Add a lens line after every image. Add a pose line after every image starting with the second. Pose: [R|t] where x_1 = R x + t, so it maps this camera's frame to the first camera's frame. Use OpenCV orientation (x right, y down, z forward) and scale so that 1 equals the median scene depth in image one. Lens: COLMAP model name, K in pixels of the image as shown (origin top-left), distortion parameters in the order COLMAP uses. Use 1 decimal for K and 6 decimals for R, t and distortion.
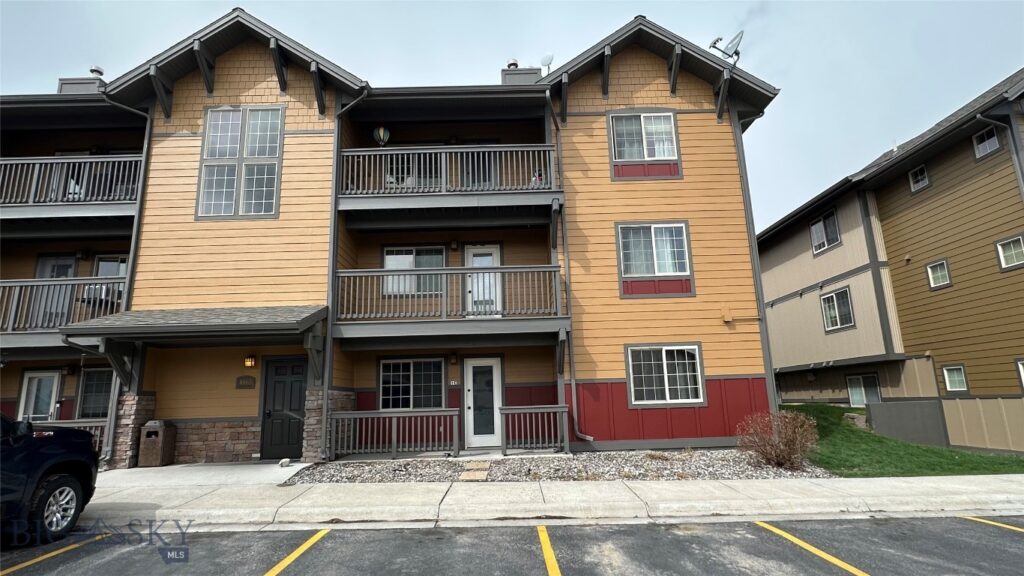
lens RADIAL K [[545.2, 0, 515.0], [0, 545.2, 279.7], [0, 0, 1]] dist [-0.012580, -0.000449]
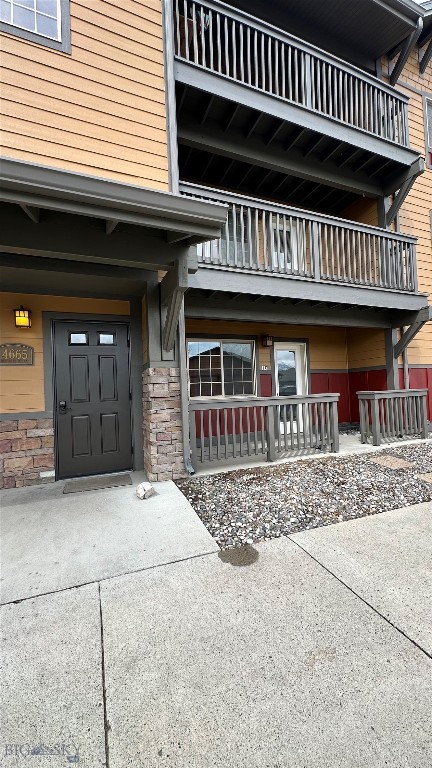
lens RADIAL K [[315.2, 0, 216.1], [0, 315.2, 384.7], [0, 0, 1]] dist [0.005045, 0.000338]
pose [[0.926431, 0.001748, 0.376462, -0.419236], [-0.071125, 0.982793, 0.170467, 0.146795], [-0.369686, -0.184701, 0.910614, 0.605182]]
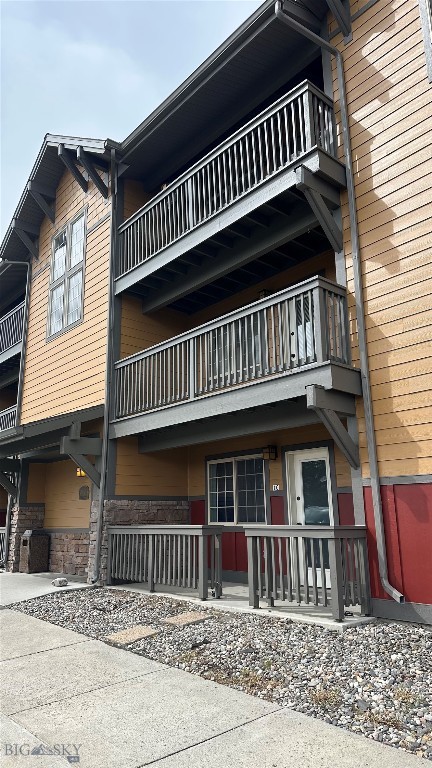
lens RADIAL K [[531.2, 0, 218.4], [0, 531.2, 384.5], [0, 0, 1]] dist [0.031421, -0.021259]
pose [[0.651759, -0.165460, -0.740158, 0.403693], [0.164302, 0.983540, -0.075188, 0.107955], [0.740416, -0.072605, 0.668216, 0.546355]]
